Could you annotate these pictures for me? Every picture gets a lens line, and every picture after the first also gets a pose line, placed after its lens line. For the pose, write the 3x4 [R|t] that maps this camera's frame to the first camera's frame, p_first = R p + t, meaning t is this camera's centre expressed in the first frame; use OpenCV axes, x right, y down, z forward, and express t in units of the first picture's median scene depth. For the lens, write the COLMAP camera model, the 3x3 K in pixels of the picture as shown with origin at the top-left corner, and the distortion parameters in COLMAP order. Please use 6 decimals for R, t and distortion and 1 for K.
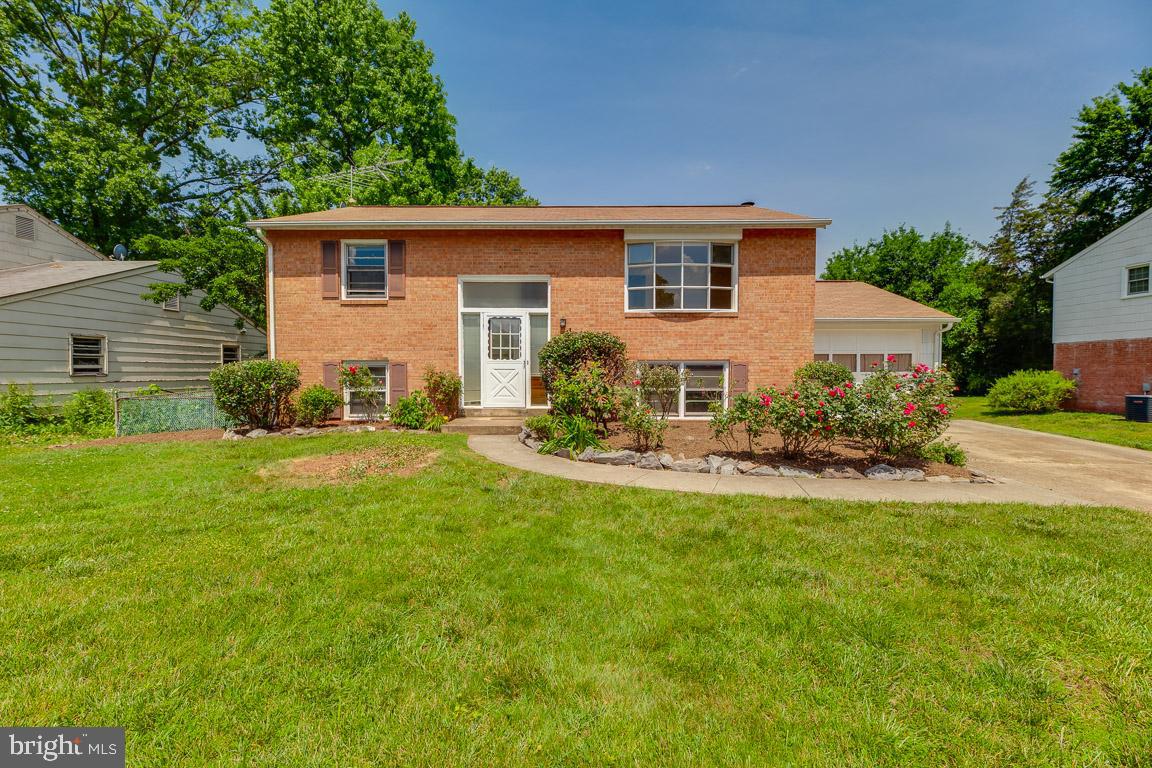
lens RADIAL K [[482.1, 0, 576.0], [0, 482.1, 384.0], [0, 0, 1]] dist [0.000720, 0.000093]
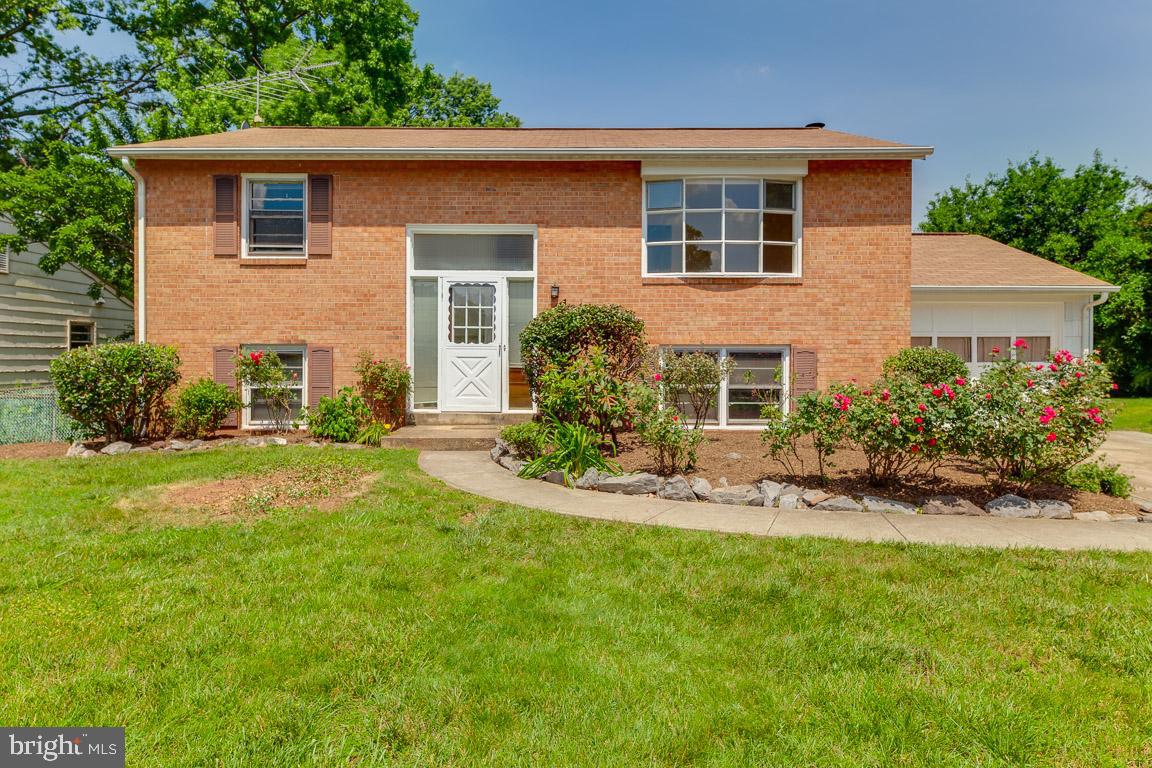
lens RADIAL K [[482.1, 0, 576.0], [0, 482.1, 384.0], [0, 0, 1]] dist [0.000720, 0.000093]
pose [[0.999997, 0.002413, 0.000444, 0.004176], [-0.002422, 0.999781, 0.020801, -0.006574], [-0.000394, -0.020802, 0.999784, 0.297116]]
